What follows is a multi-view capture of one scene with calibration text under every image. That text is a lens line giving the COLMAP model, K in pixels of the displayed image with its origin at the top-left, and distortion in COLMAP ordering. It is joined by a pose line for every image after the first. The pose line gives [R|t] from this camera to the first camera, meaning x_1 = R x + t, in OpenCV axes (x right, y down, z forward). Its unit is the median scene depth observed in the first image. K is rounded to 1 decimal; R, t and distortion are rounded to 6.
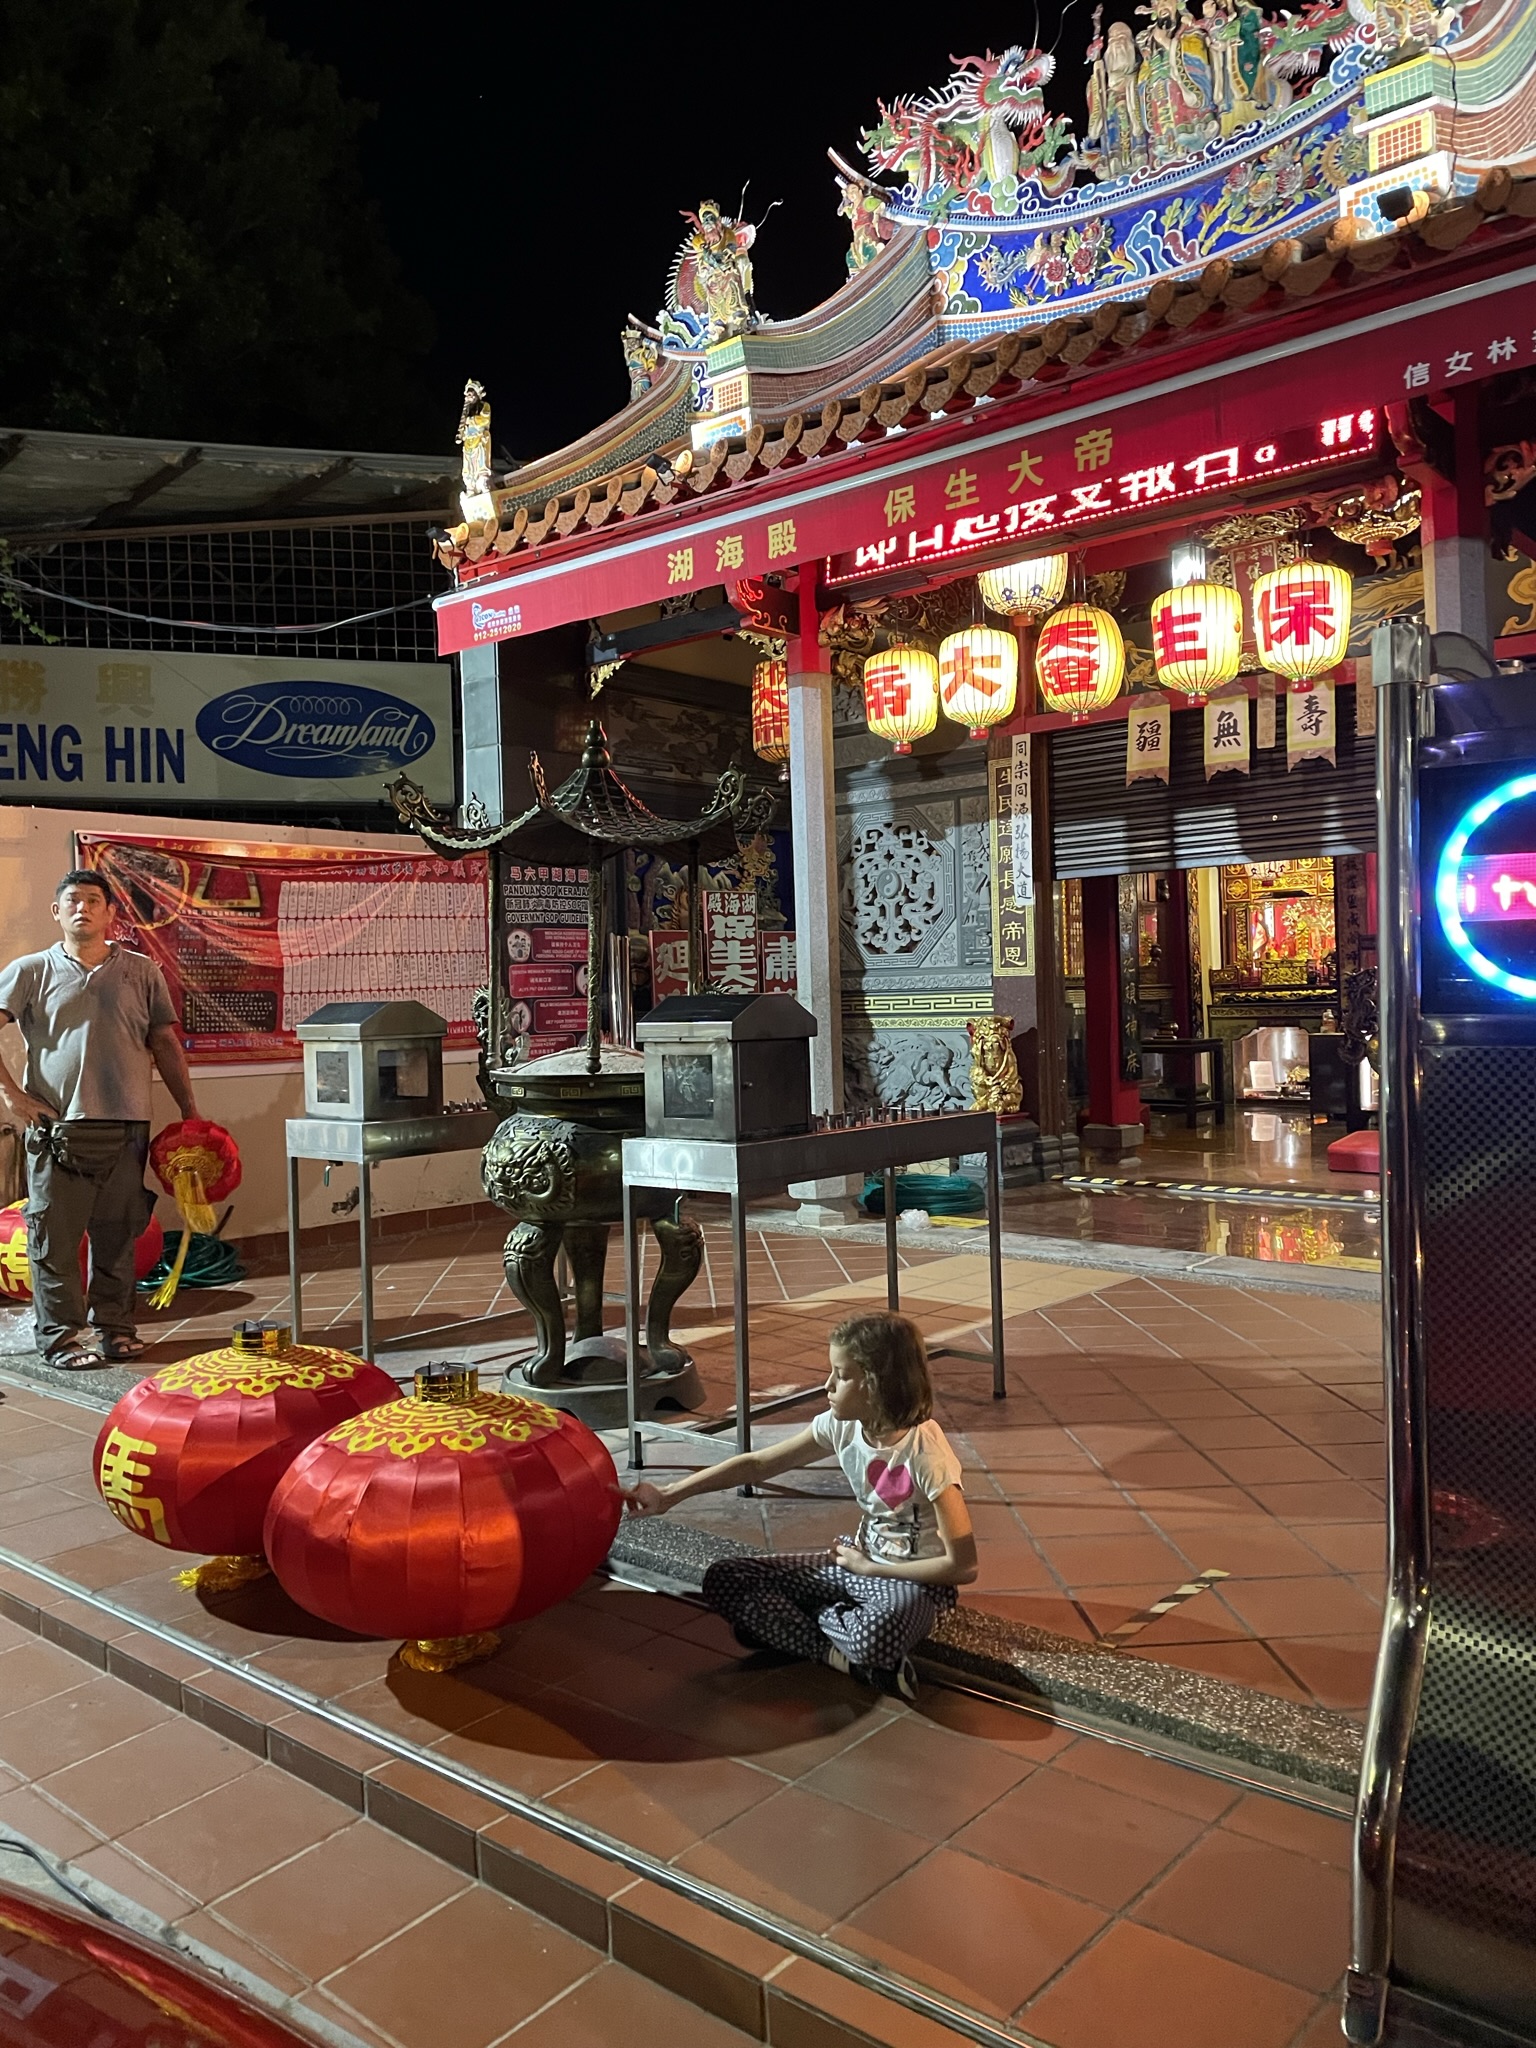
lens RADIAL K [[1553.8, 0, 768.0], [0, 1553.8, 1024.0], [0, 0, 1]] dist [0.067612, -0.084171]
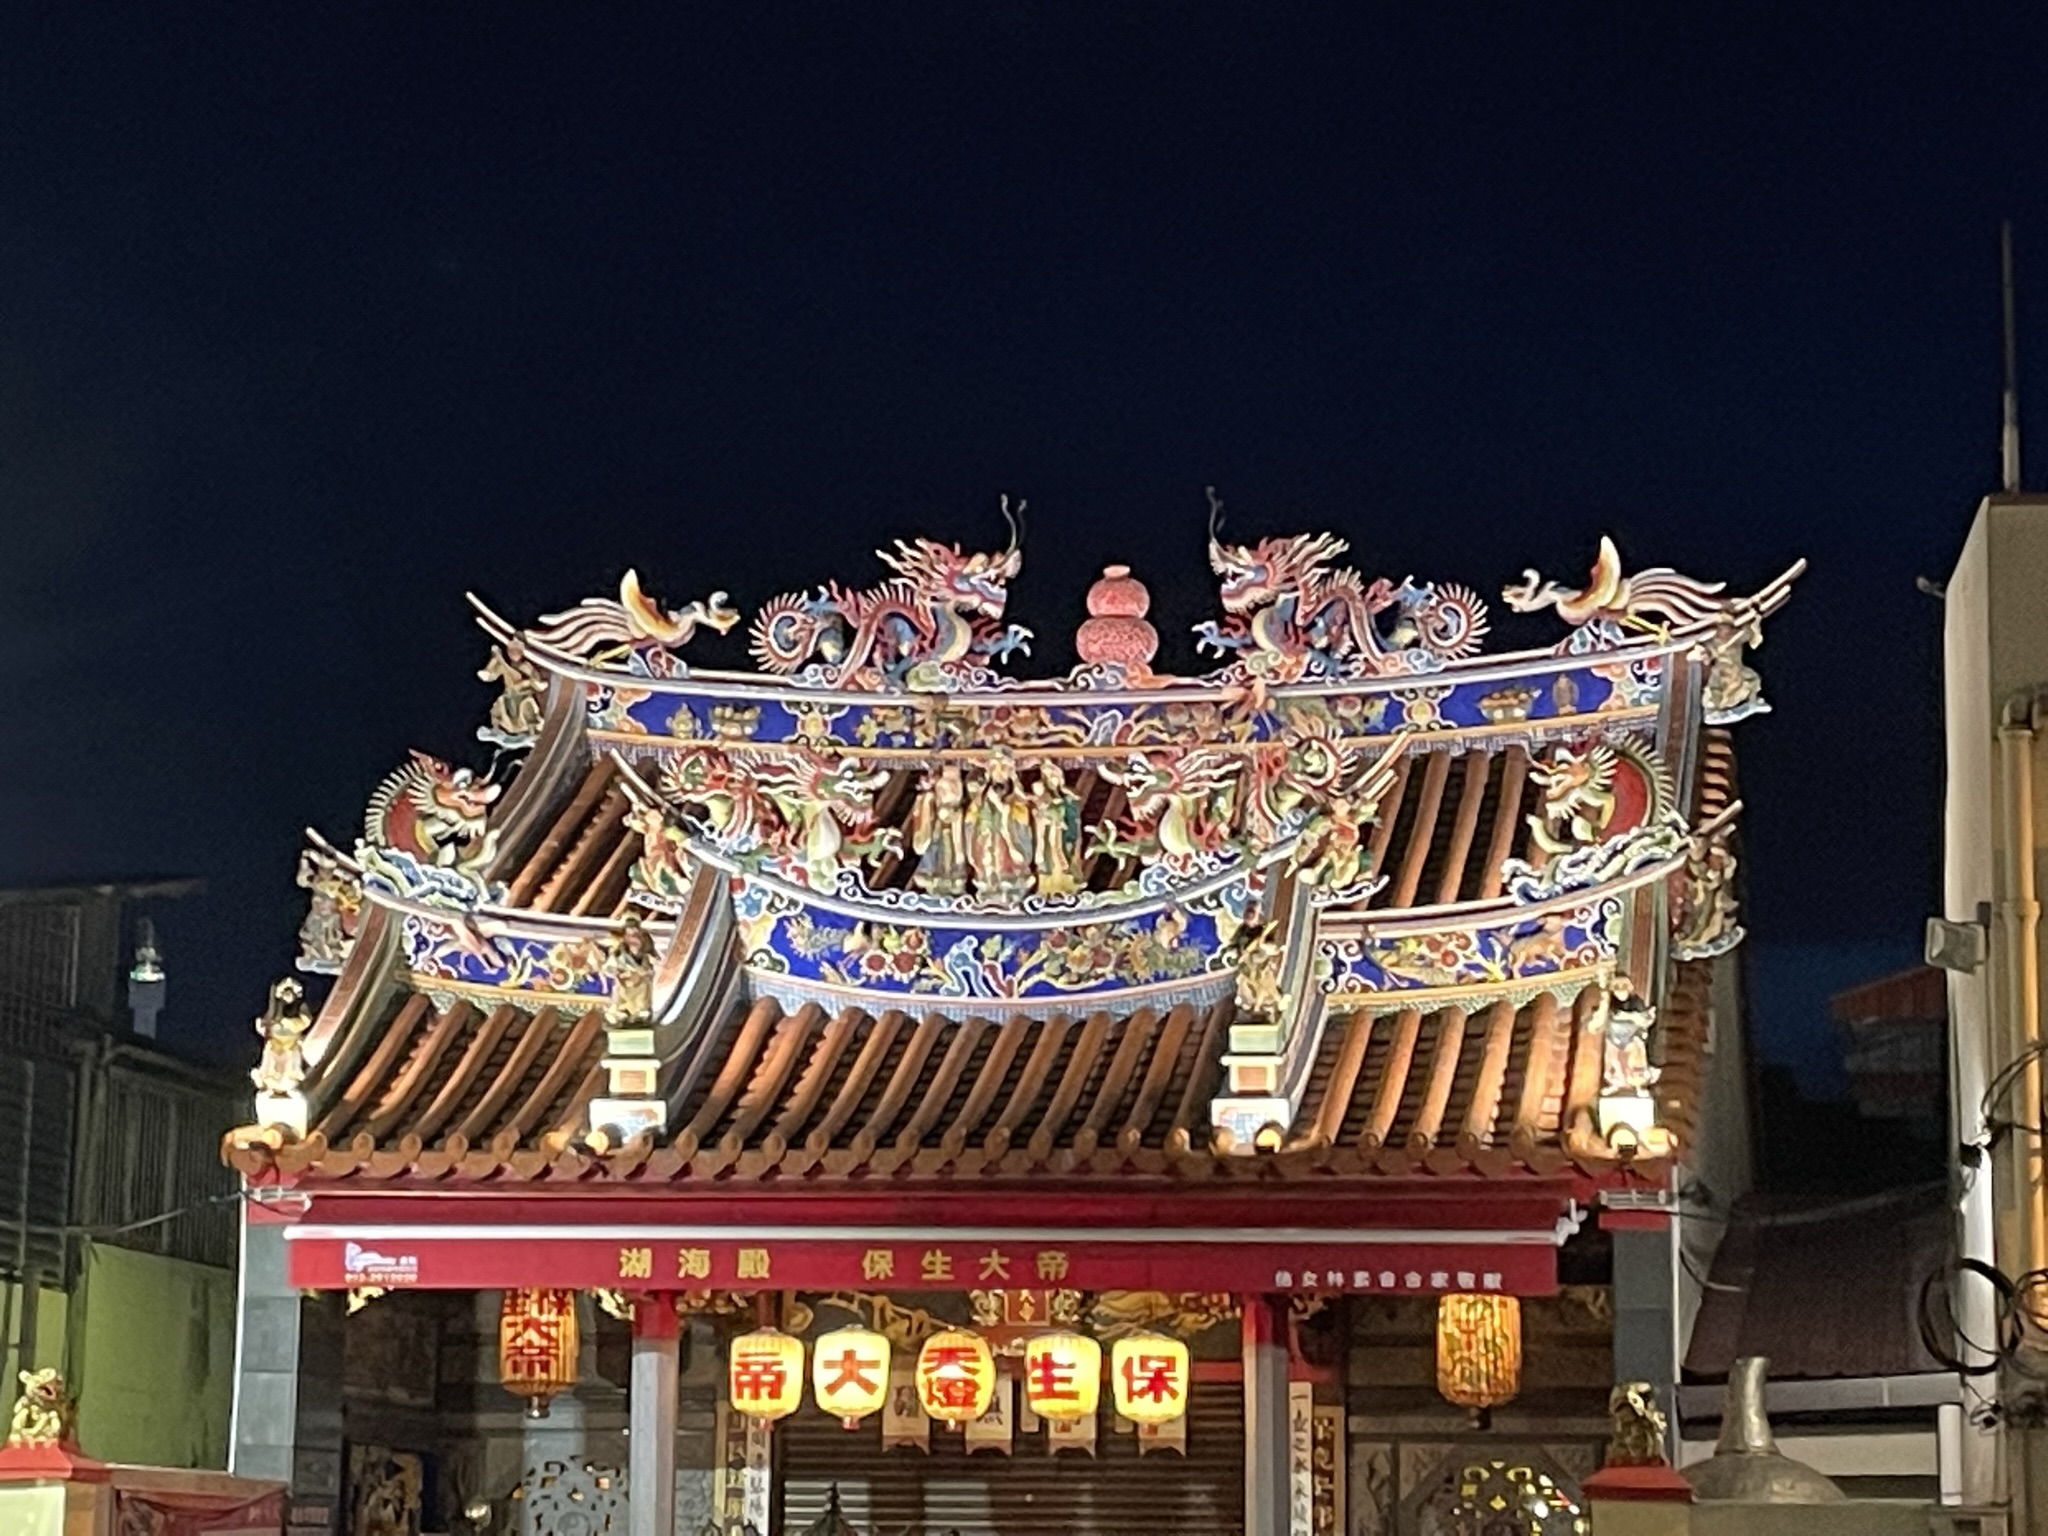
lens RADIAL K [[5060.0, 0, 1024.0], [0, 5060.0, 768.0], [0, 0, 1]] dist [0.135648, 0.290507]
pose [[0.859821, 0.121784, 0.495859, -1.487868], [-0.027626, 0.980813, -0.192986, 0.041283], [-0.509848, 0.152235, 0.846688, -2.013386]]
